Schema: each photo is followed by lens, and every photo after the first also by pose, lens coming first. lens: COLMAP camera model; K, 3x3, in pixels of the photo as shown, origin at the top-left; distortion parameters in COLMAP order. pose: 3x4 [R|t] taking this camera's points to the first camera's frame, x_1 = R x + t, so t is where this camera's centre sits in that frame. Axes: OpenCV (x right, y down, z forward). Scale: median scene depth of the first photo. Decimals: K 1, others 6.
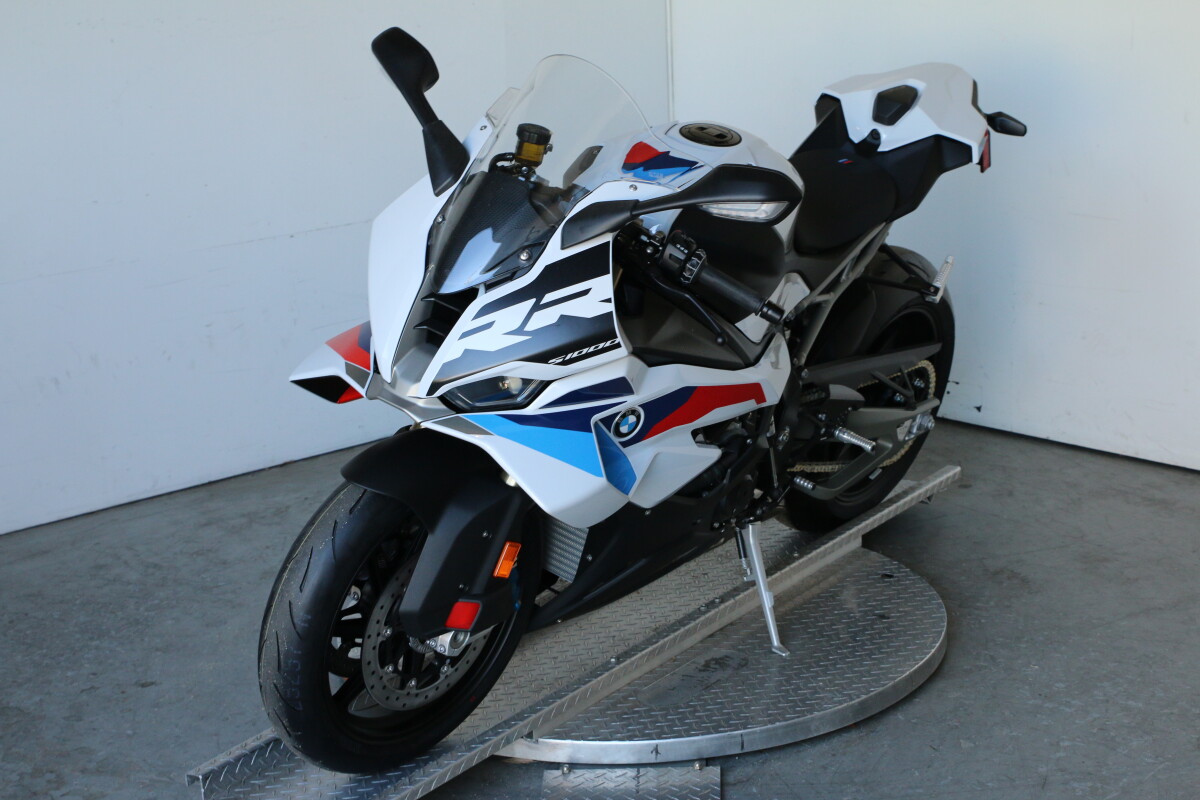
lens RADIAL K [[2102.1, 0, 600.0], [0, 2102.1, 400.0], [0, 0, 1]] dist [0.000313, 0.117253]
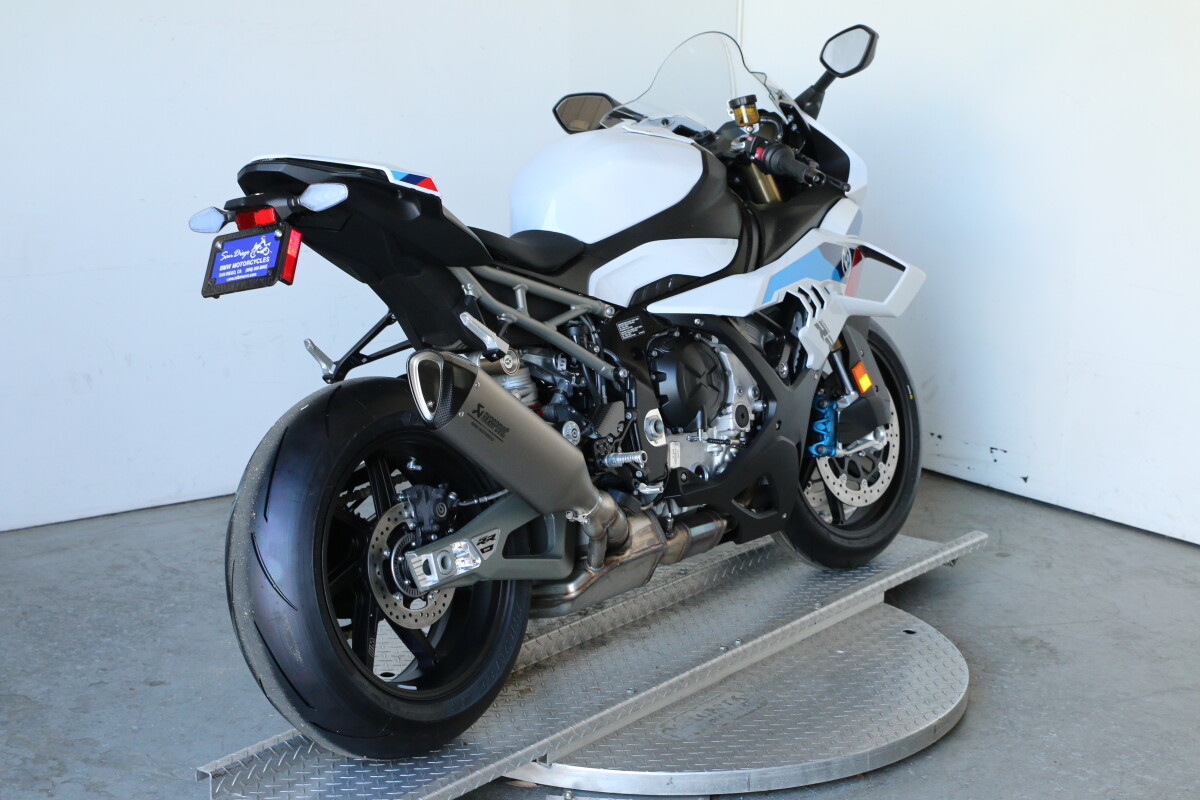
lens RADIAL K [[2225.6, 0, 600.0], [0, 2225.6, 400.0], [0, 0, 1]] dist [0.021416, 0.093229]
pose [[0.996881, 0.074981, -0.024606, 0.008816], [-0.075657, 0.996747, -0.027766, 0.014841], [0.022444, 0.029541, 0.999312, -0.047600]]
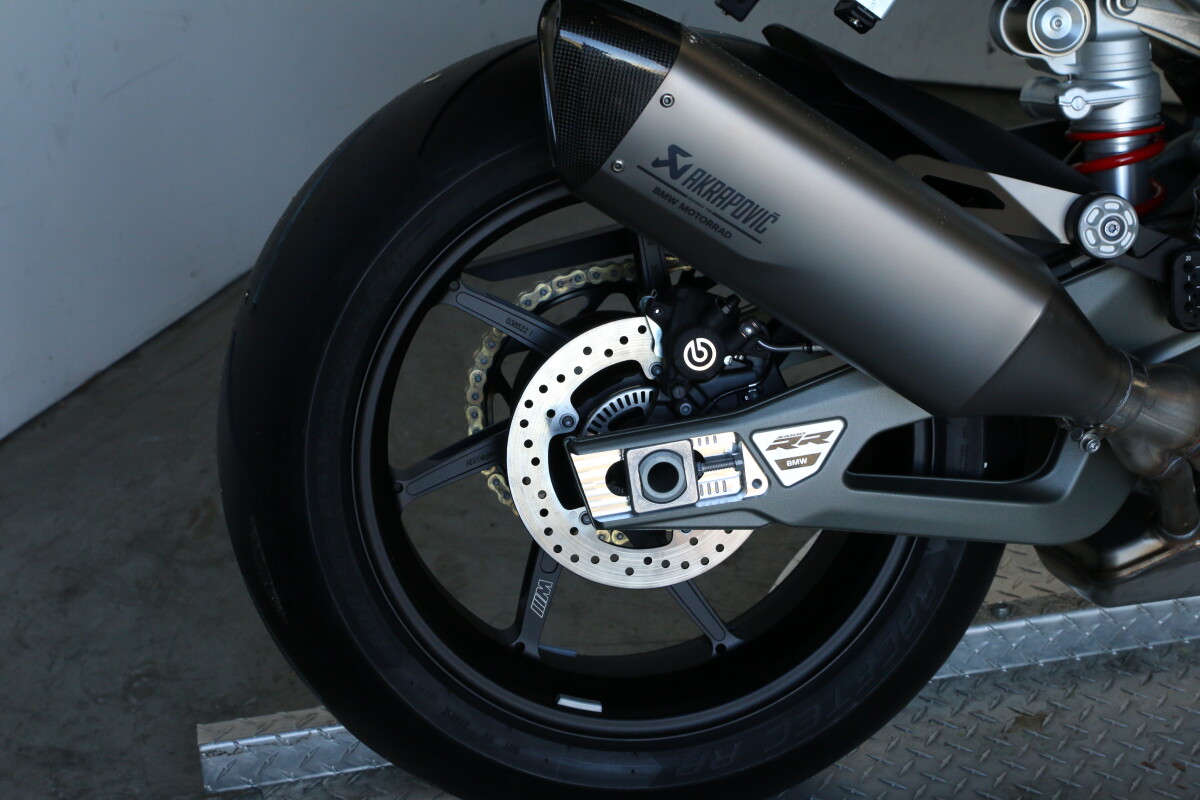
lens RADIAL K [[2095.6, 0, 600.0], [0, 2095.6, 400.0], [0, 0, 1]] dist [-0.010022, 0.172929]
pose [[0.710940, 0.332860, -0.619490, 0.146213], [-0.168229, 0.935813, 0.309762, -0.065464], [0.682835, -0.116007, 0.721304, 0.564386]]
